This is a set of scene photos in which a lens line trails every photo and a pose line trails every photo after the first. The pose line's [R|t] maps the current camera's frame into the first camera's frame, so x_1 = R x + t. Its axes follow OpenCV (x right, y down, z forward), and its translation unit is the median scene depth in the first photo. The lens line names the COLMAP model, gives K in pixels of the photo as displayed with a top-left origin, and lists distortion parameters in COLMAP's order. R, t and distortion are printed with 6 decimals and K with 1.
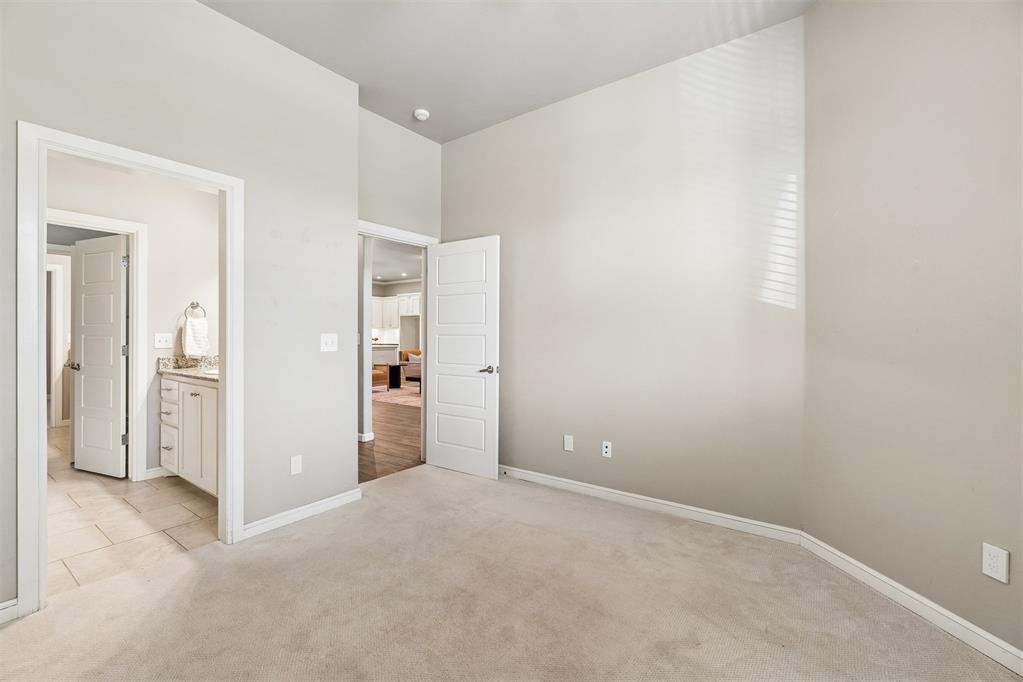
lens RADIAL K [[441.1, 0, 510.9], [0, 441.1, 339.1], [0, 0, 1]] dist [-0.003051, -0.000231]
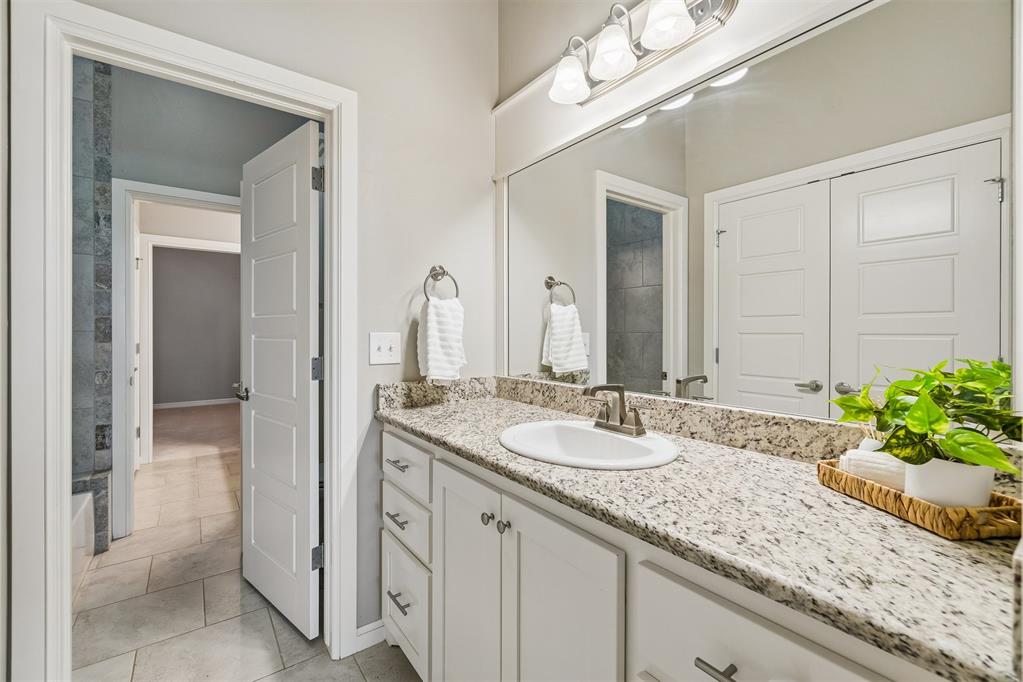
lens RADIAL K [[441.1, 0, 510.9], [0, 441.1, 330.6], [0, 0, 1]] dist [-0.003051, -0.000231]
pose [[0.952388, -0.001986, -0.304882, -0.523780], [0.001654, 0.999998, -0.001348, -0.014106], [0.304884, 0.000779, 0.952389, 0.600441]]
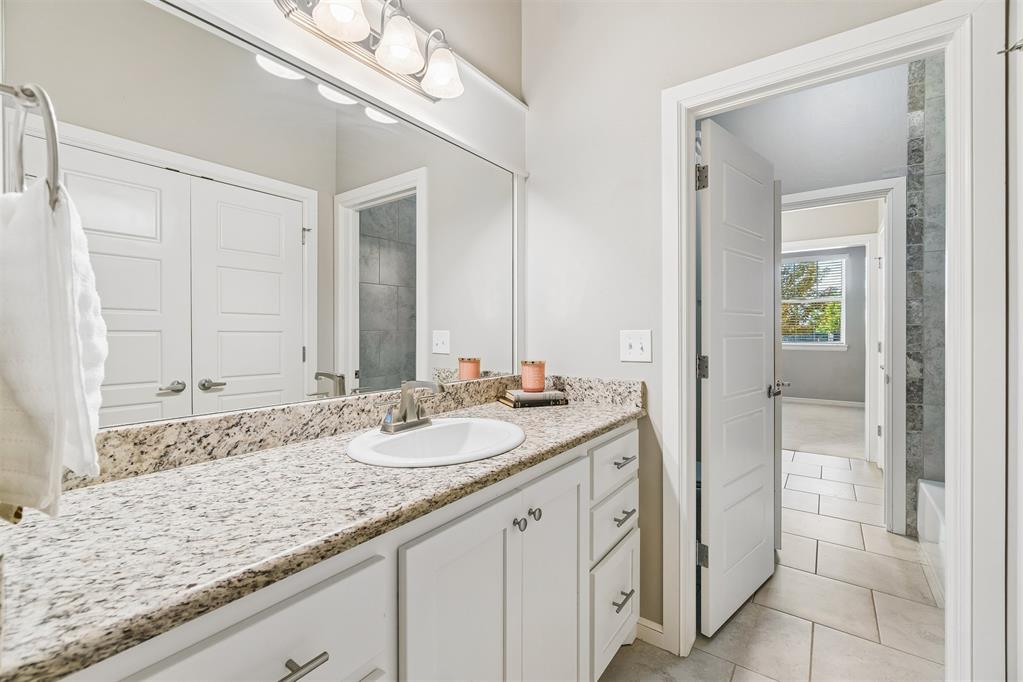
lens RADIAL K [[441.1, 0, 510.0], [0, 441.1, 336.4], [0, 0, 1]] dist [-0.003051, -0.000231]
pose [[0.007376, -0.014148, 0.999873, -1.237186], [-0.005972, 0.999881, 0.014192, -0.012811], [-0.999955, -0.006076, 0.007291, 1.120863]]
